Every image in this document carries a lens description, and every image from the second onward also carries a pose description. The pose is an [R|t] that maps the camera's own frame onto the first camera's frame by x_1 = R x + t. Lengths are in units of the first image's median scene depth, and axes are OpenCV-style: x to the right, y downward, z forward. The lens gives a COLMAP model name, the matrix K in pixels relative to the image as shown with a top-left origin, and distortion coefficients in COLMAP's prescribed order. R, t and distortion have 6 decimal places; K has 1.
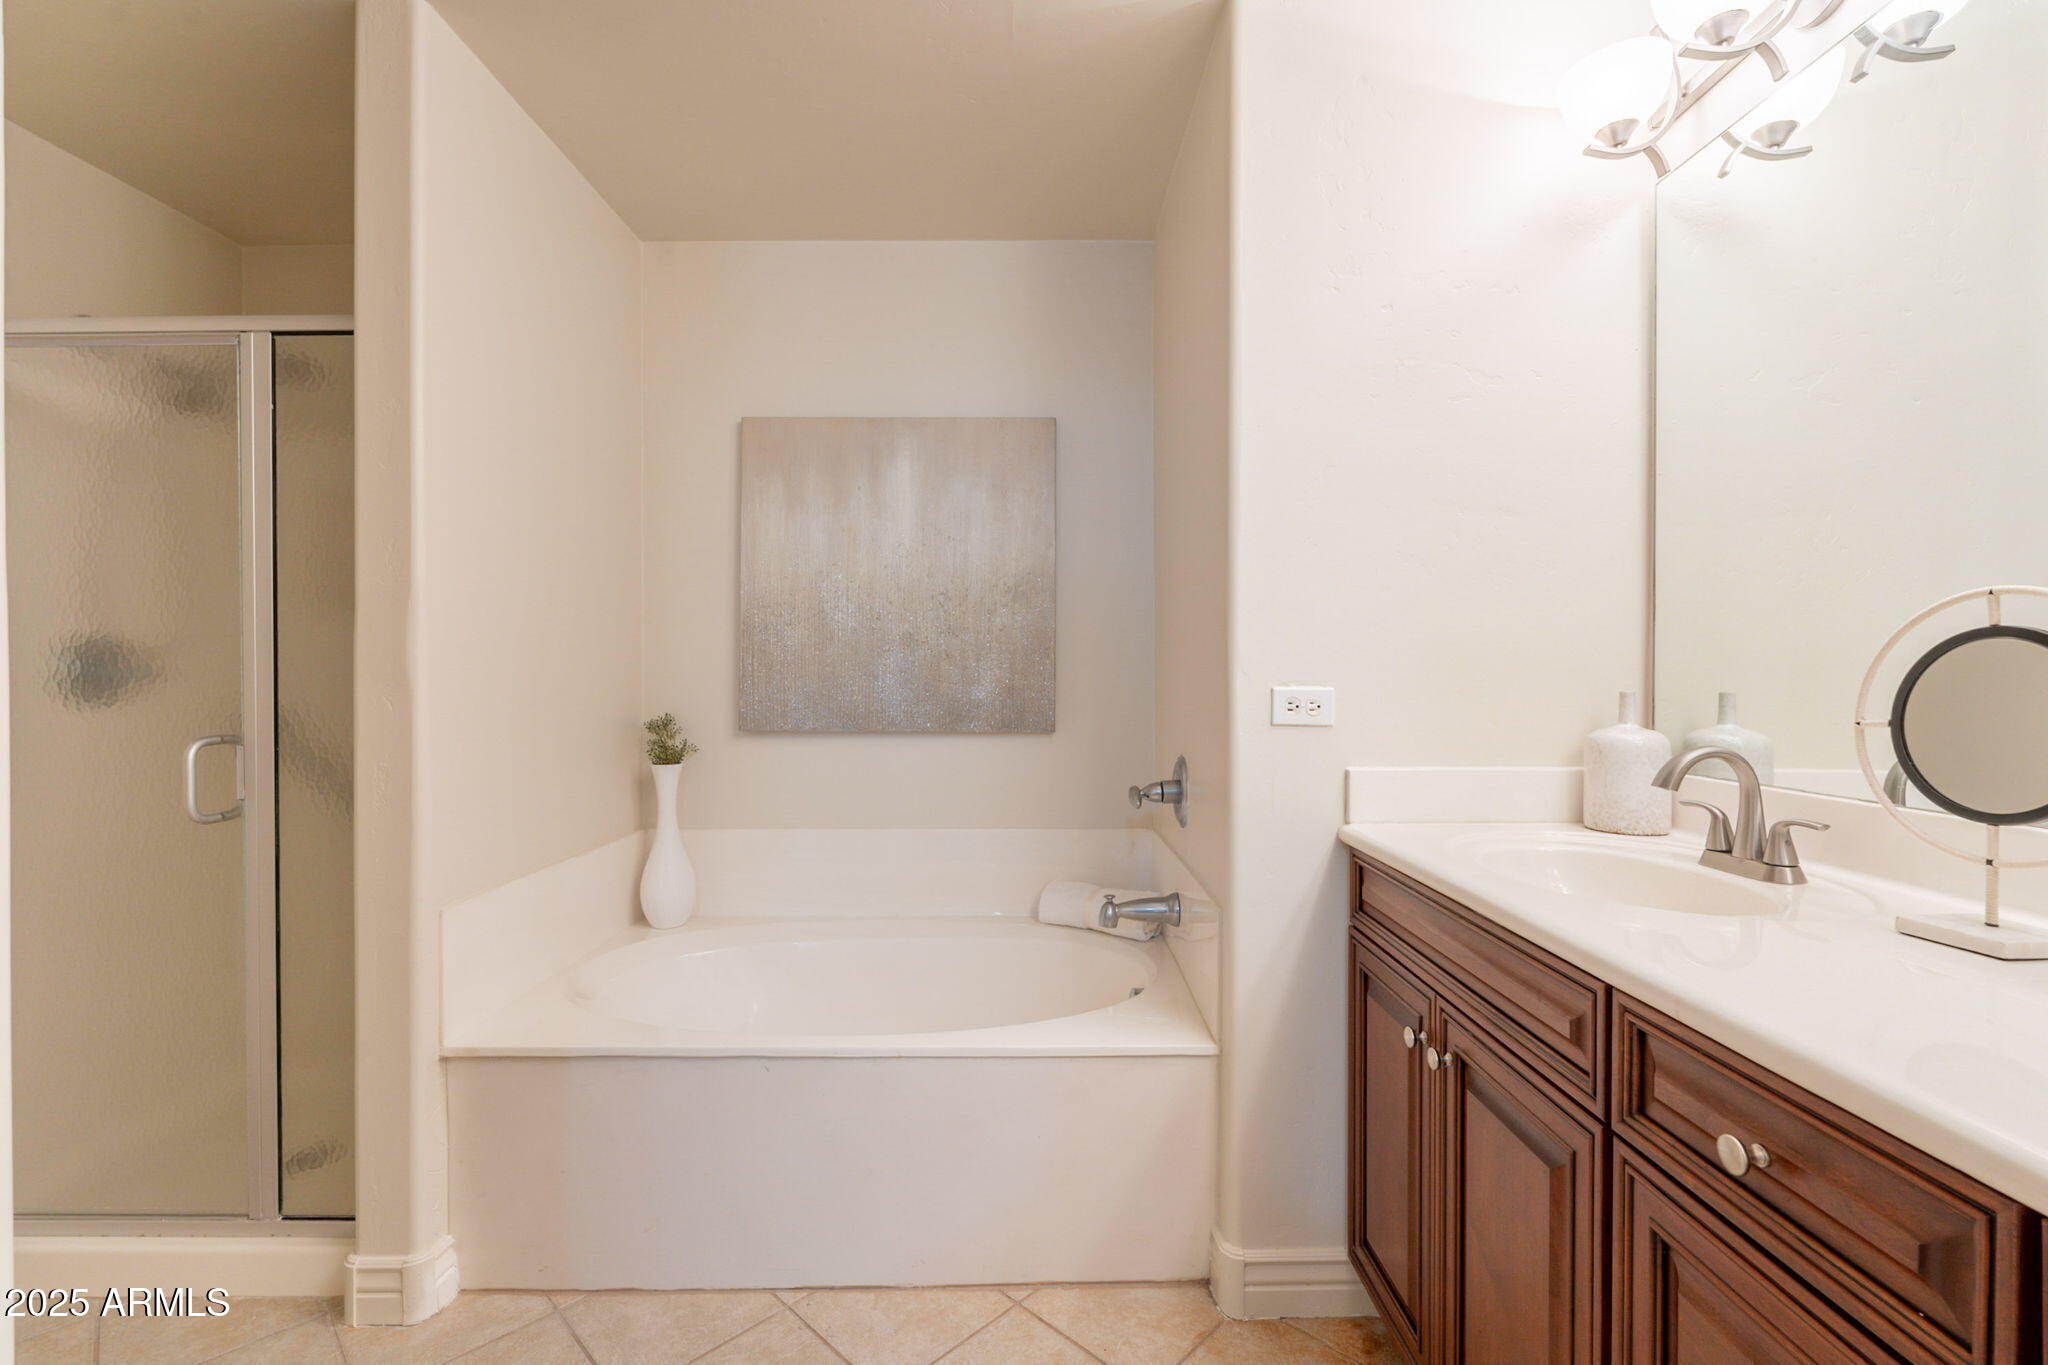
lens RADIAL K [[894.3, 0, 1029.8], [0, 894.3, 676.1], [0, 0, 1]] dist [-0.002343, -0.000178]
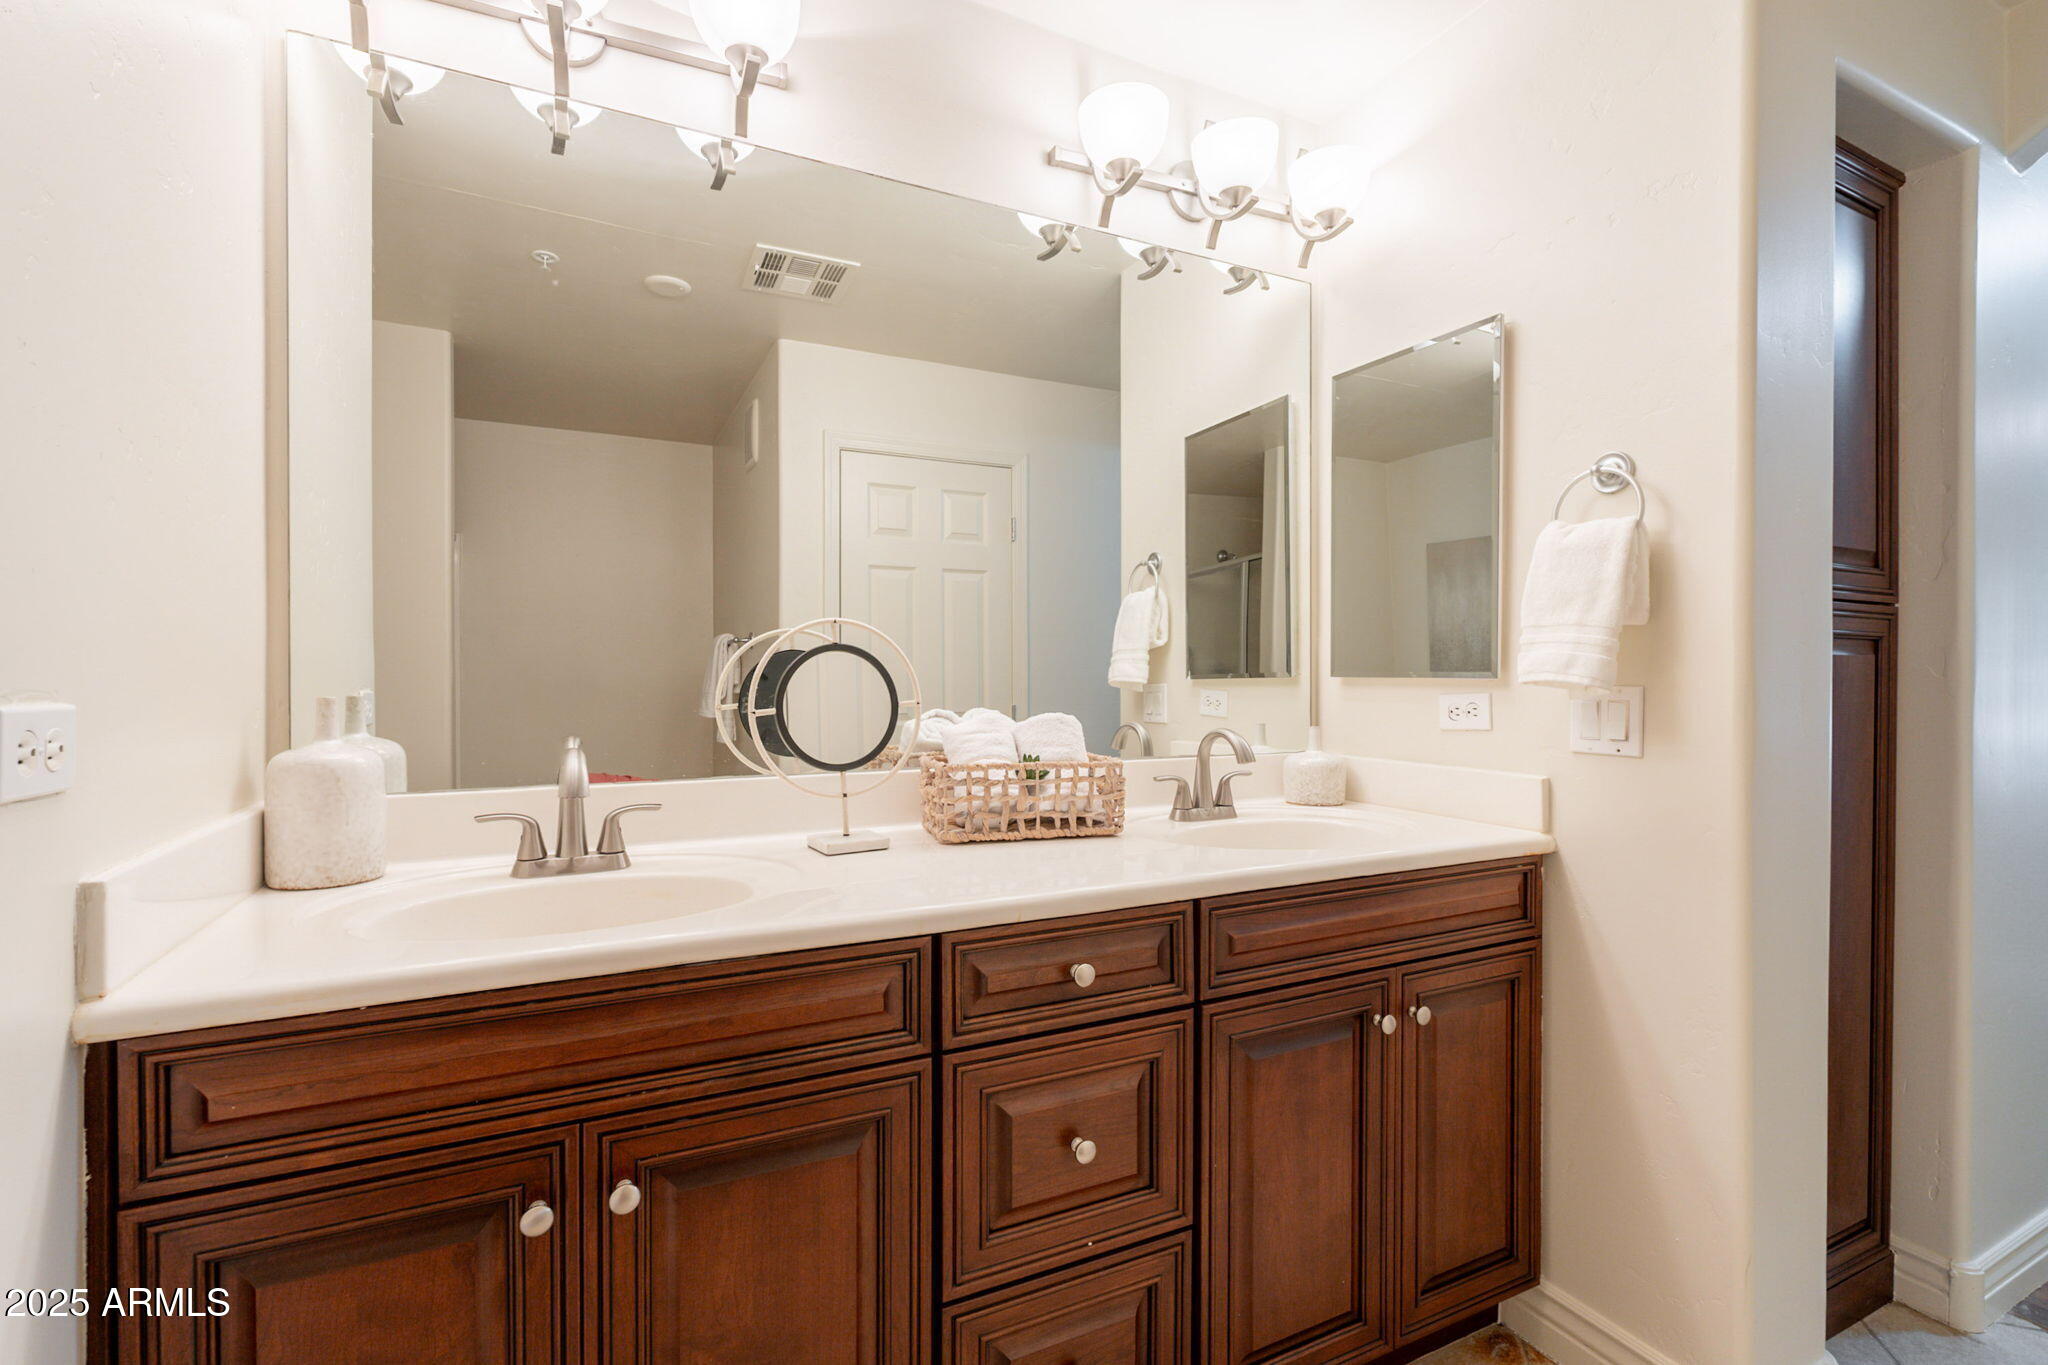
lens RADIAL K [[894.3, 0, 1029.5], [0, 894.3, 689.1], [0, 0, 1]] dist [-0.002343, -0.000178]
pose [[-0.429445, -0.013292, 0.902995, -0.463756], [0.001352, 0.999881, 0.015361, -0.000891], [-0.903092, 0.007817, -0.429376, 1.342693]]
